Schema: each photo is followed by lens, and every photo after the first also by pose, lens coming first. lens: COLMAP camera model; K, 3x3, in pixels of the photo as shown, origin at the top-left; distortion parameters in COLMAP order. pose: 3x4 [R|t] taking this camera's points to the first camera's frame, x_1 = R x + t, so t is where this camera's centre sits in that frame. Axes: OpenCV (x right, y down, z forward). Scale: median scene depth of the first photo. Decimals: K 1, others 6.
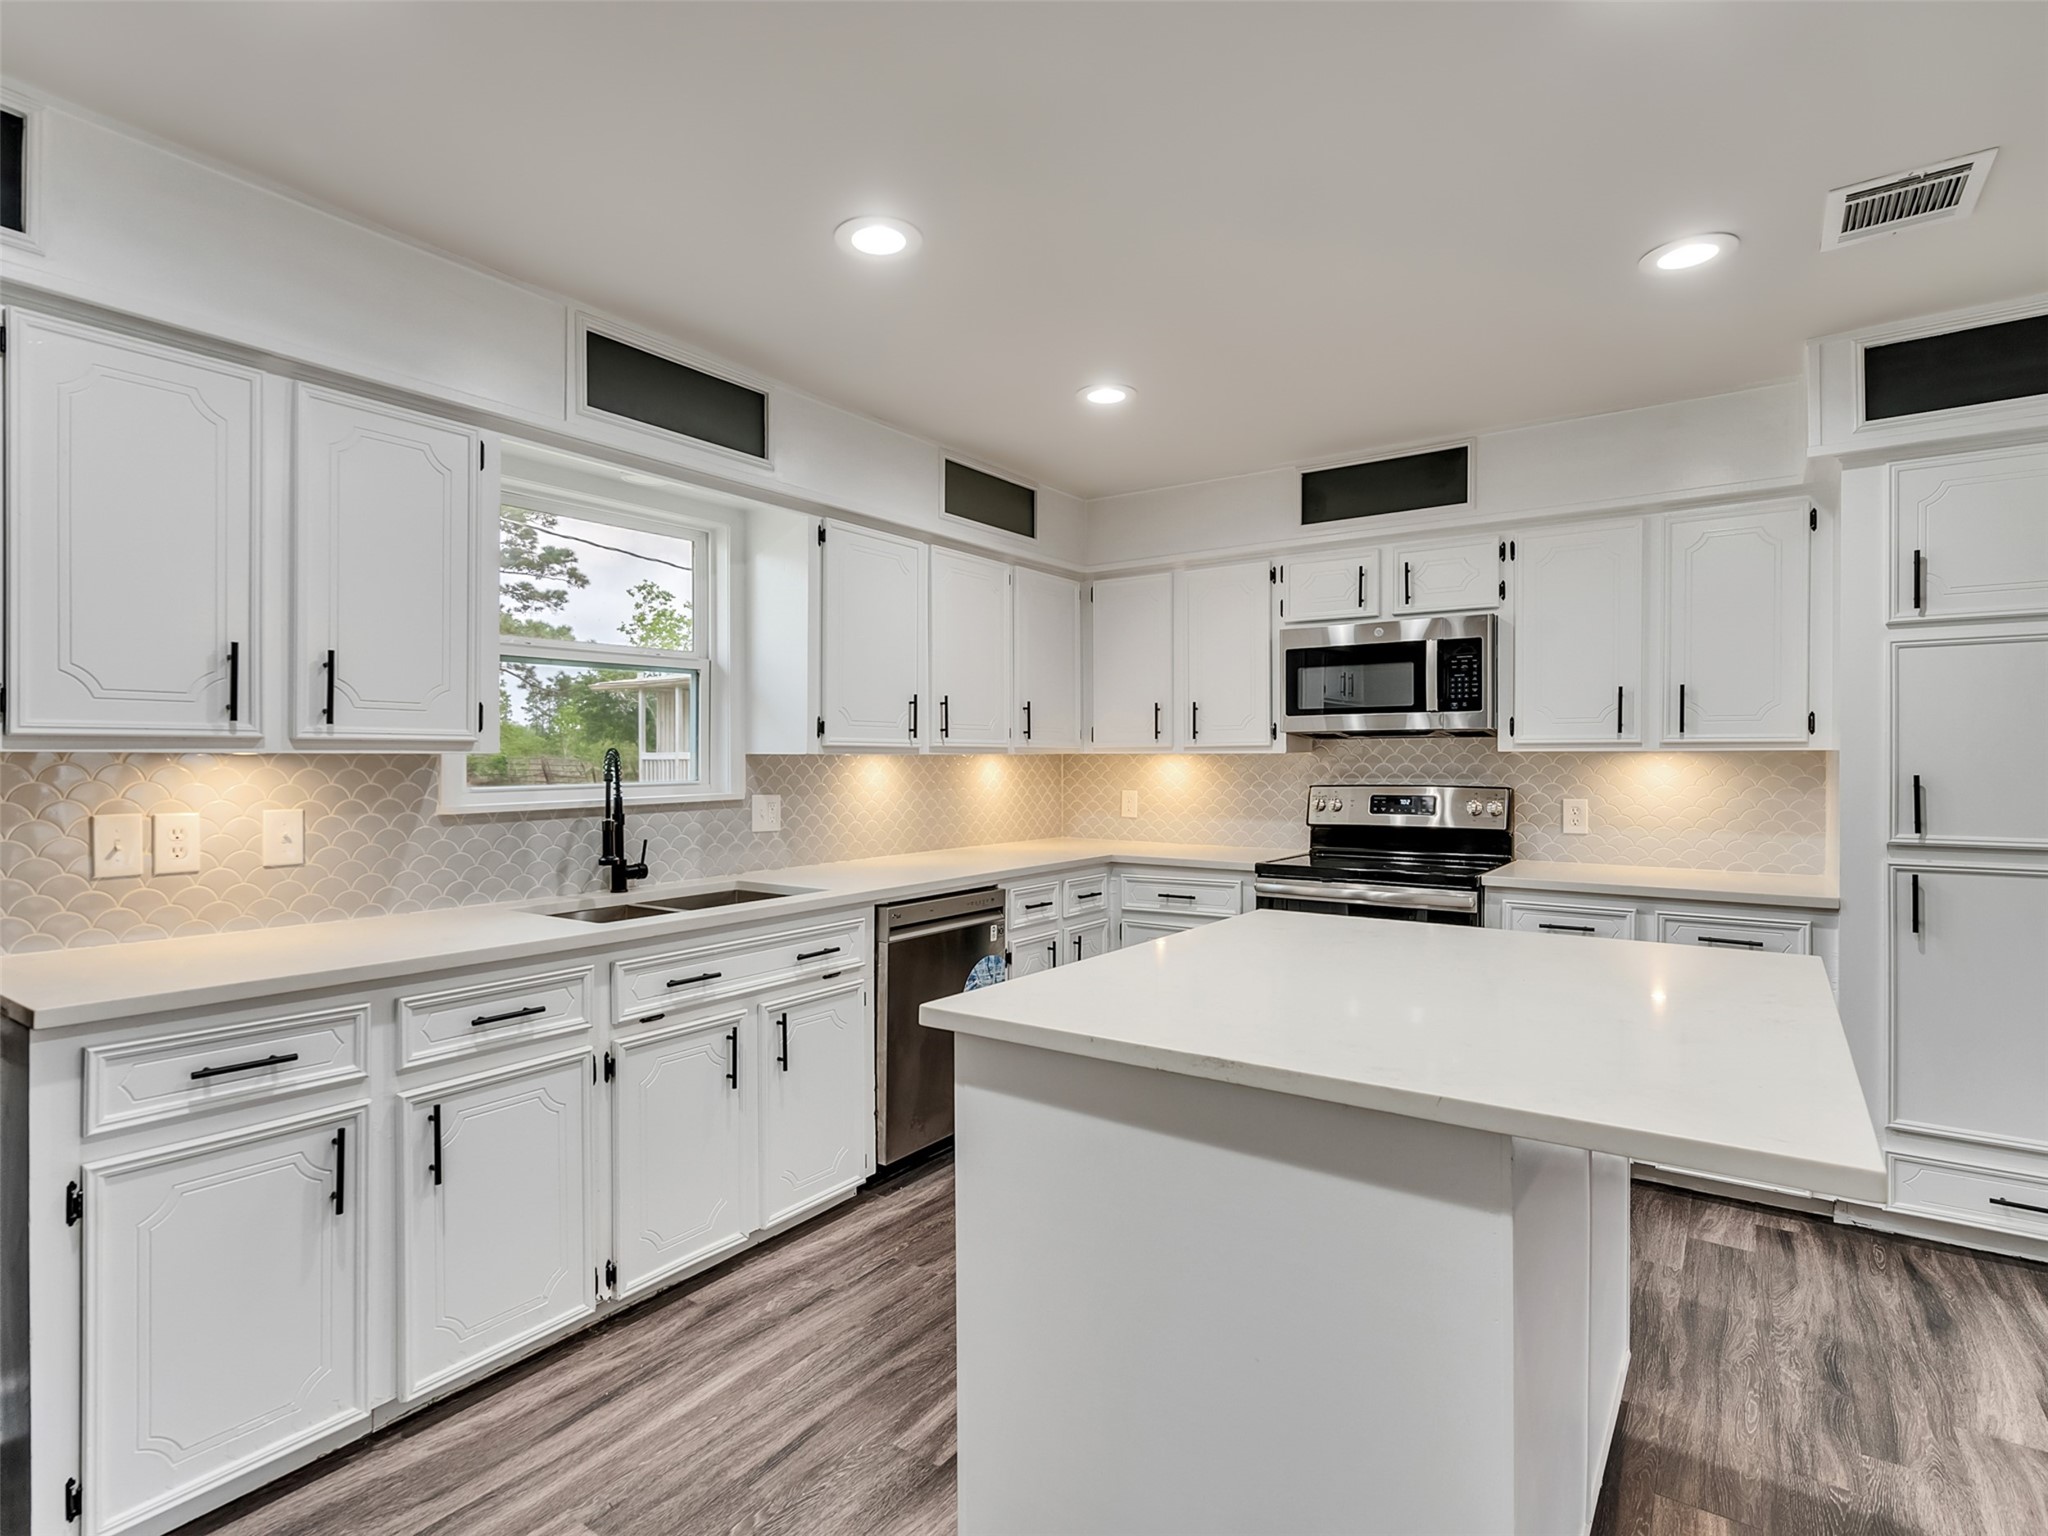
lens RADIAL K [[1047.5, 0, 1003.6], [0, 1047.5, 767.0], [0, 0, 1]] dist [-0.006297, 0.003125]
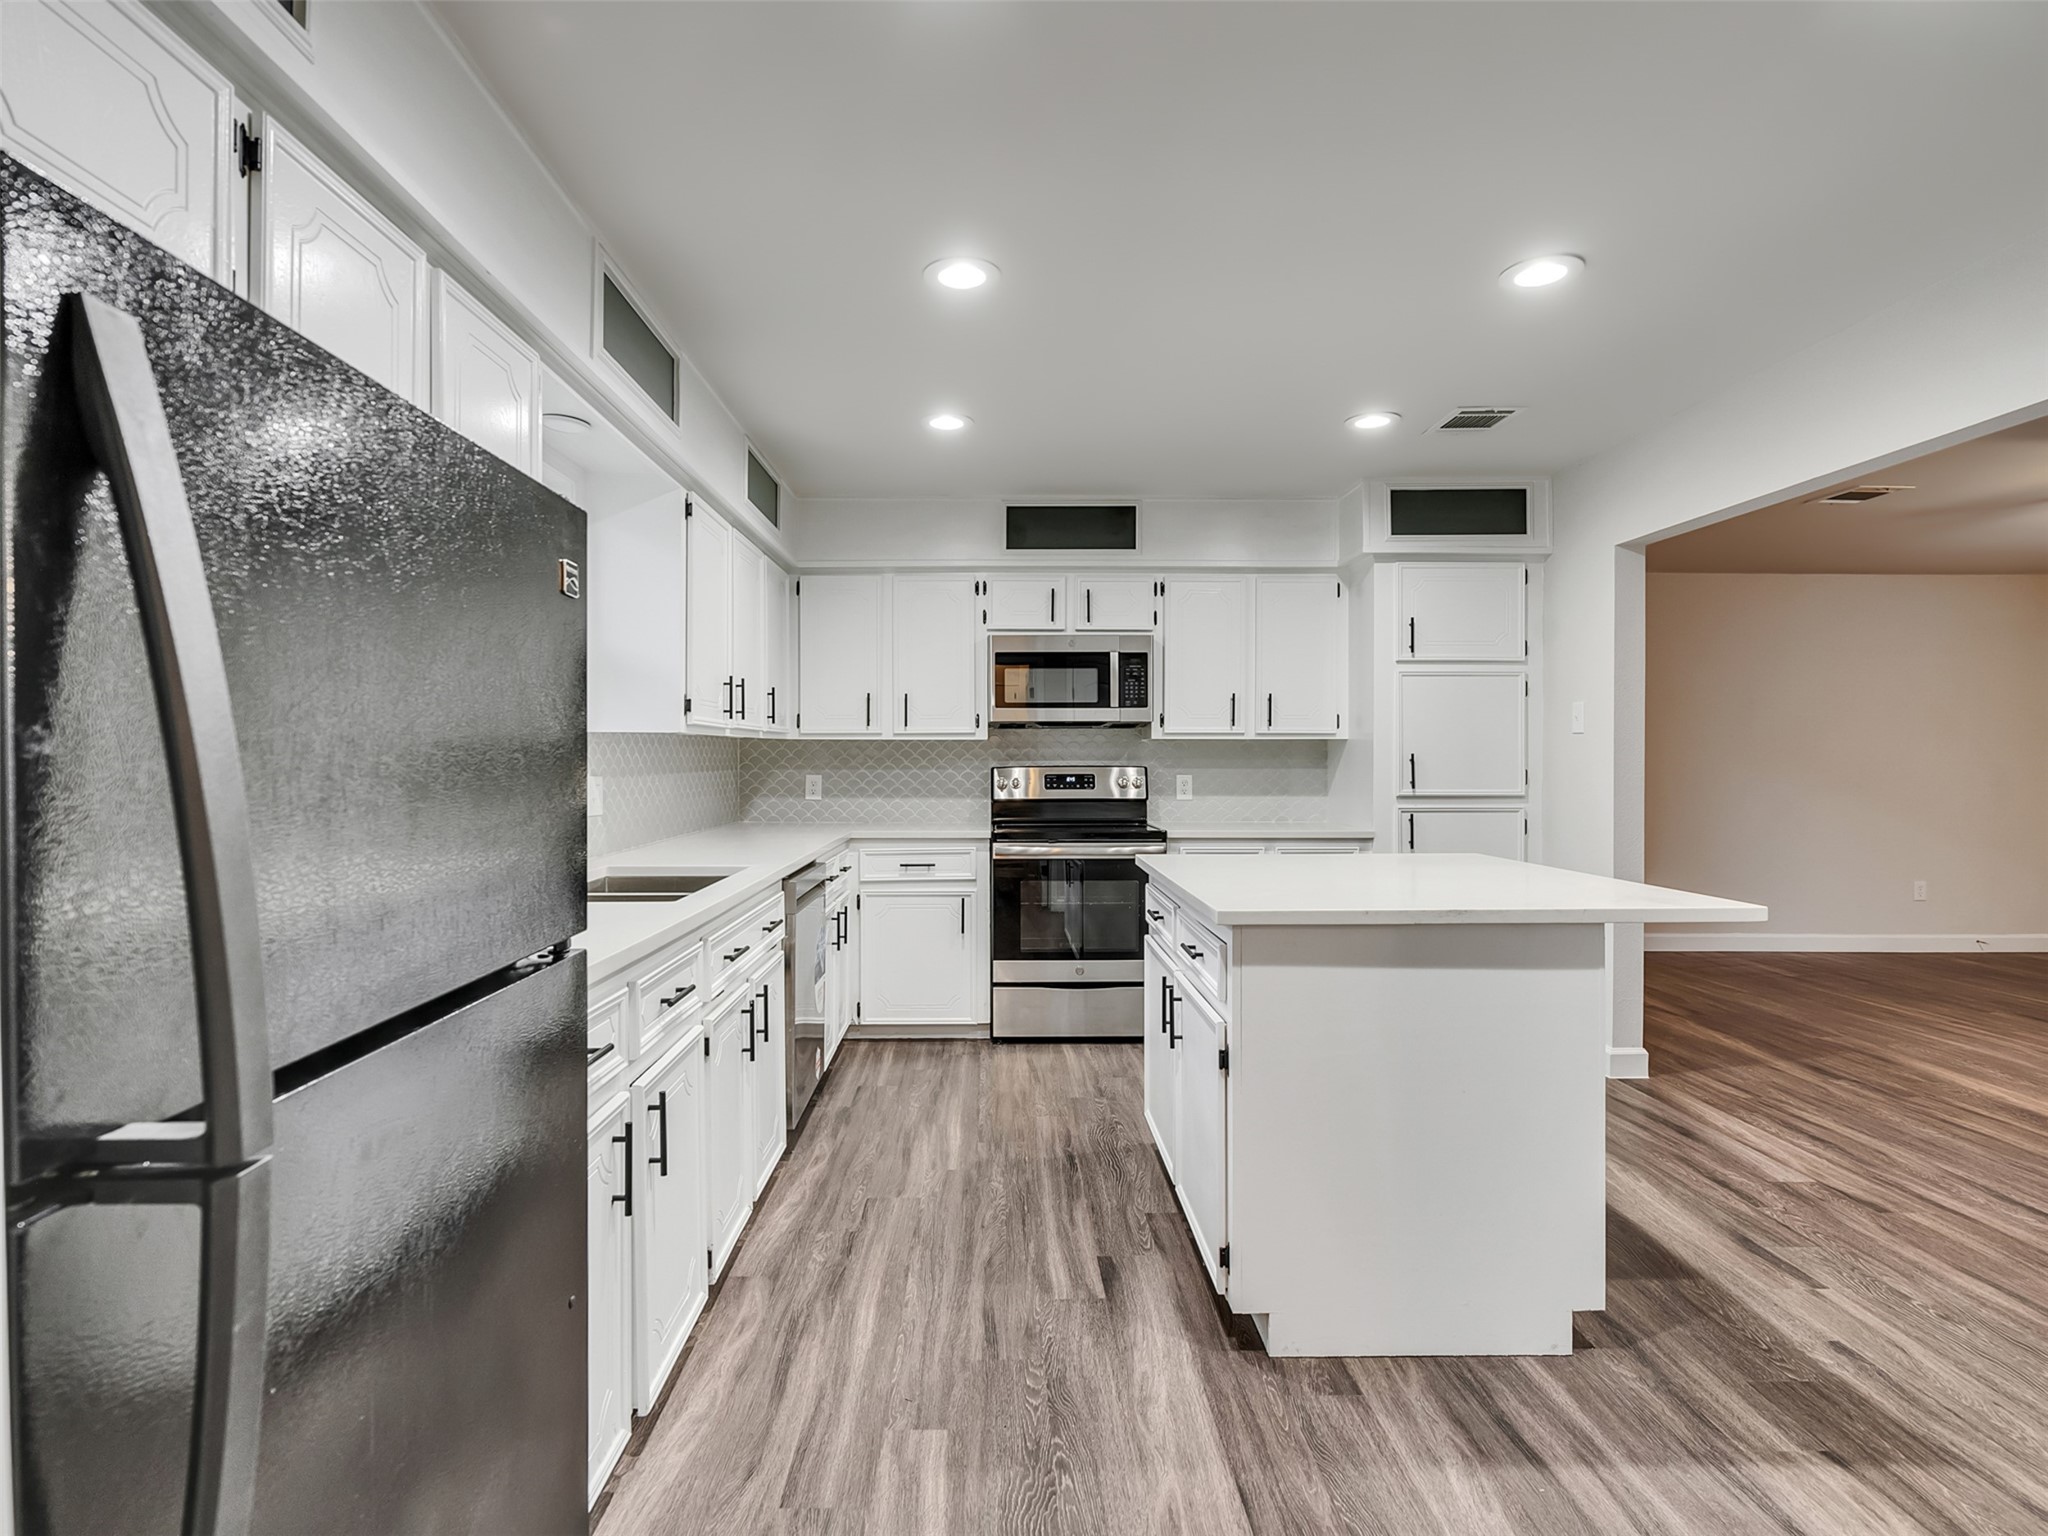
lens RADIAL K [[1047.5, 0, 1003.6], [0, 1047.5, 767.0], [0, 0, 1]] dist [-0.006297, 0.003125]
pose [[0.808715, -0.004957, 0.588180, -0.504438], [0.003911, 0.999988, 0.003050, 0.017666], [-0.588188, -0.000166, 0.808725, 0.035227]]
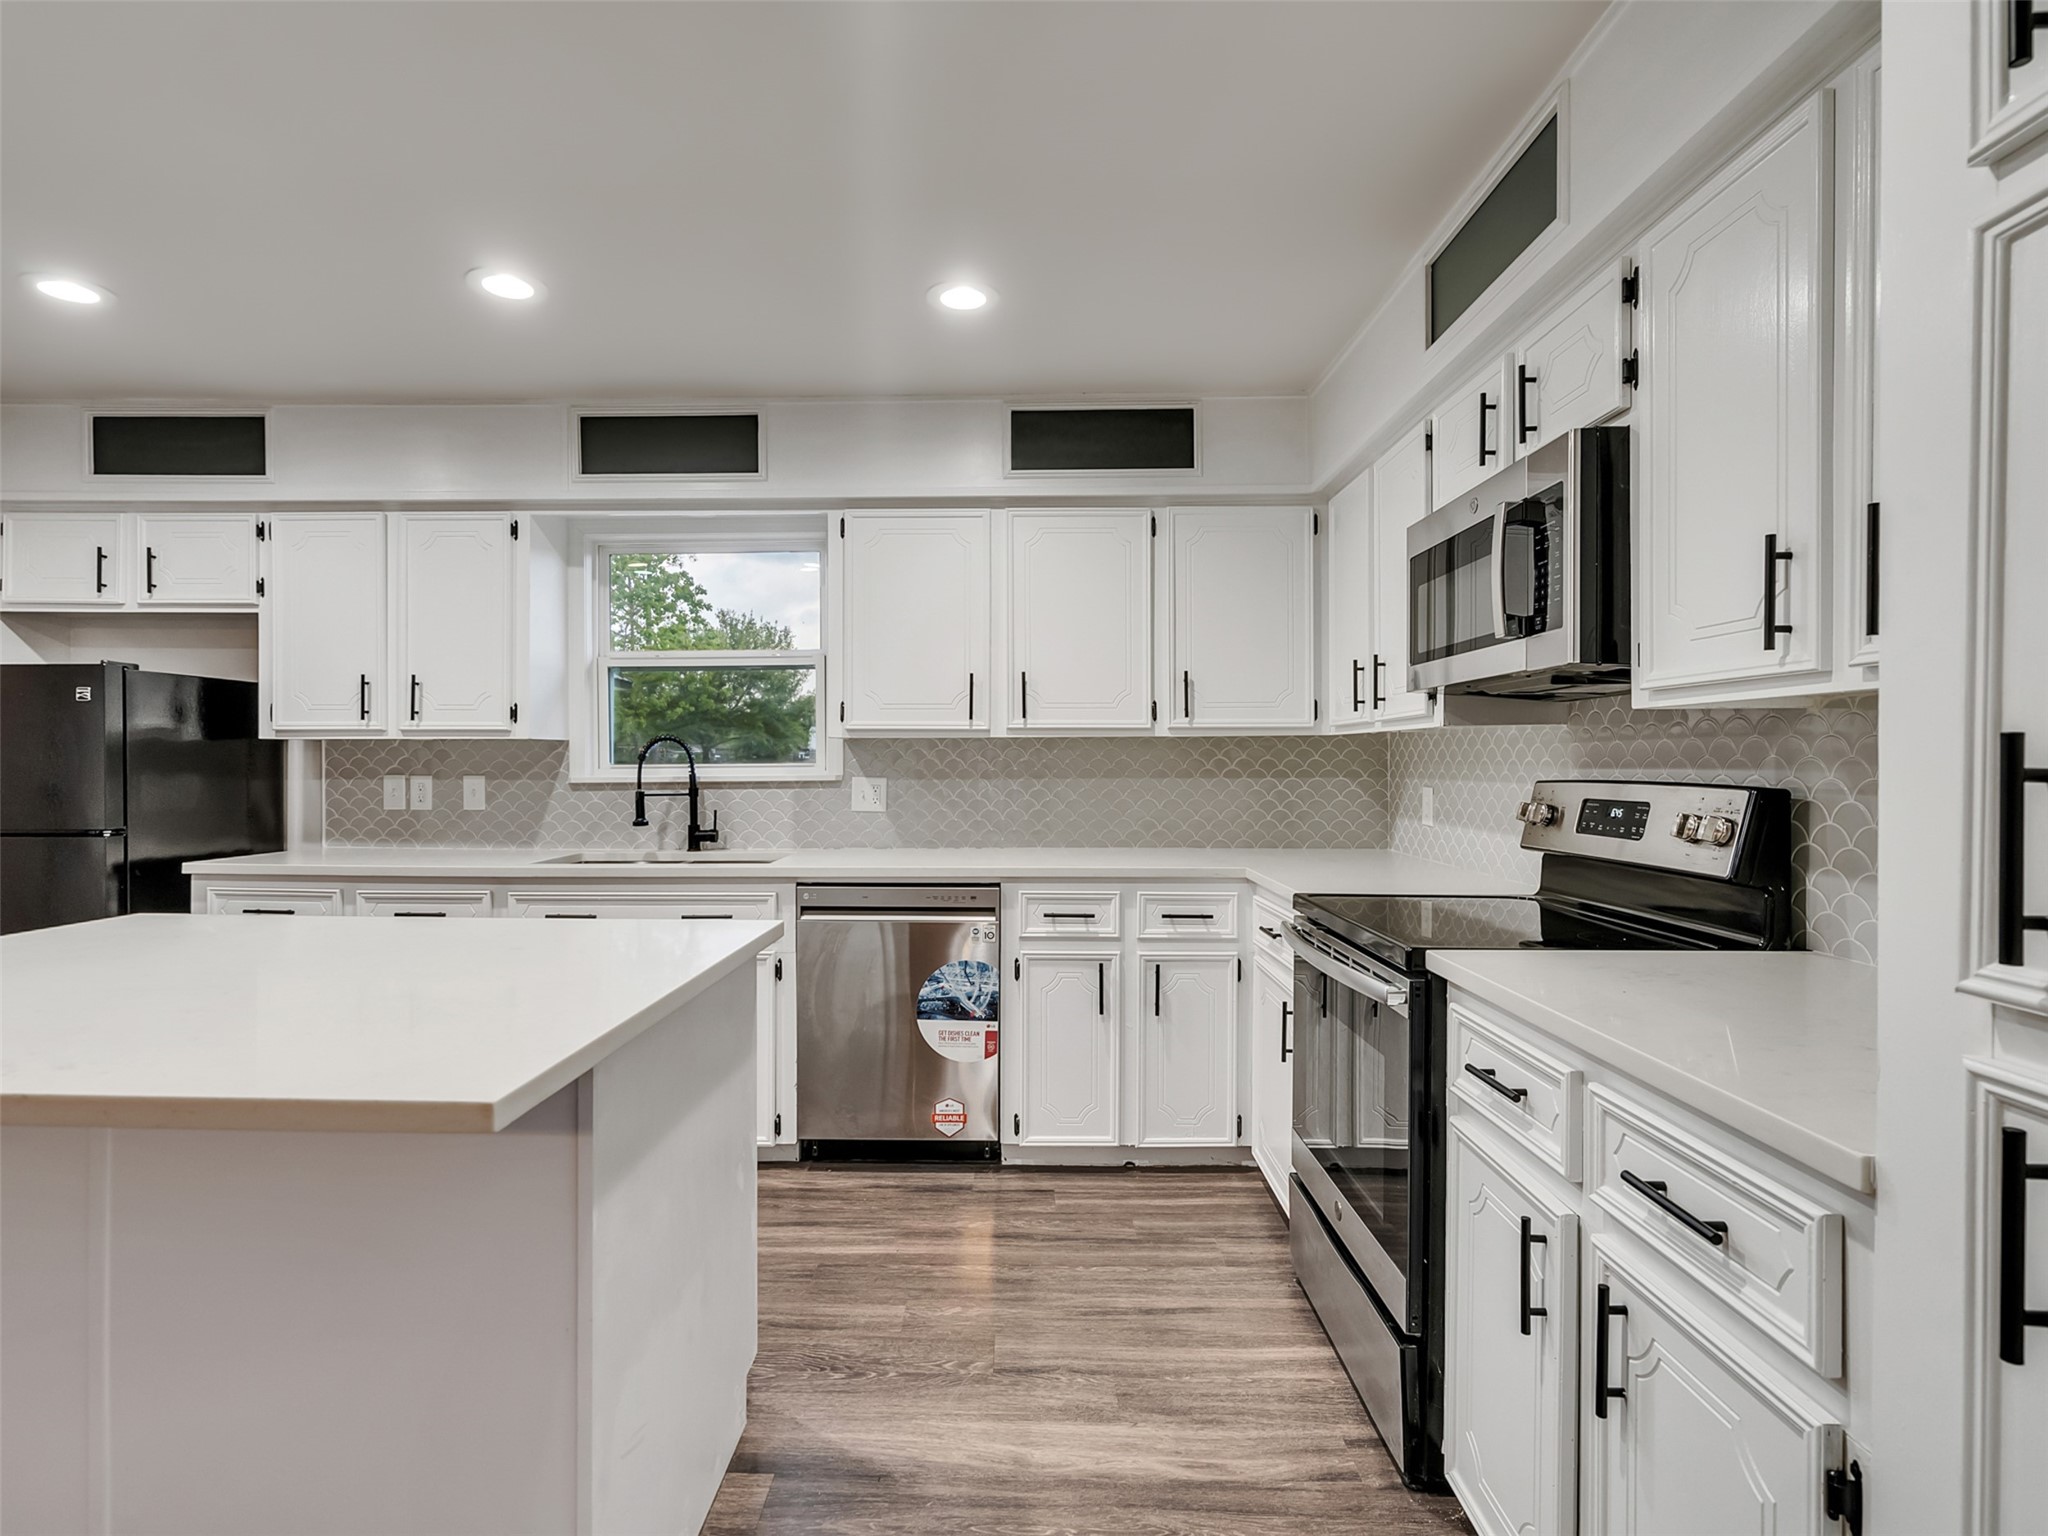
lens RADIAL K [[1047.5, 0, 1003.6], [0, 1047.5, 767.0], [0, 0, 1]] dist [-0.006297, 0.003125]
pose [[0.567894, 0.005014, -0.823086, 0.764123], [-0.006971, 0.999975, 0.001282, 0.014363], [0.823072, 0.005009, 0.567915, 0.533893]]
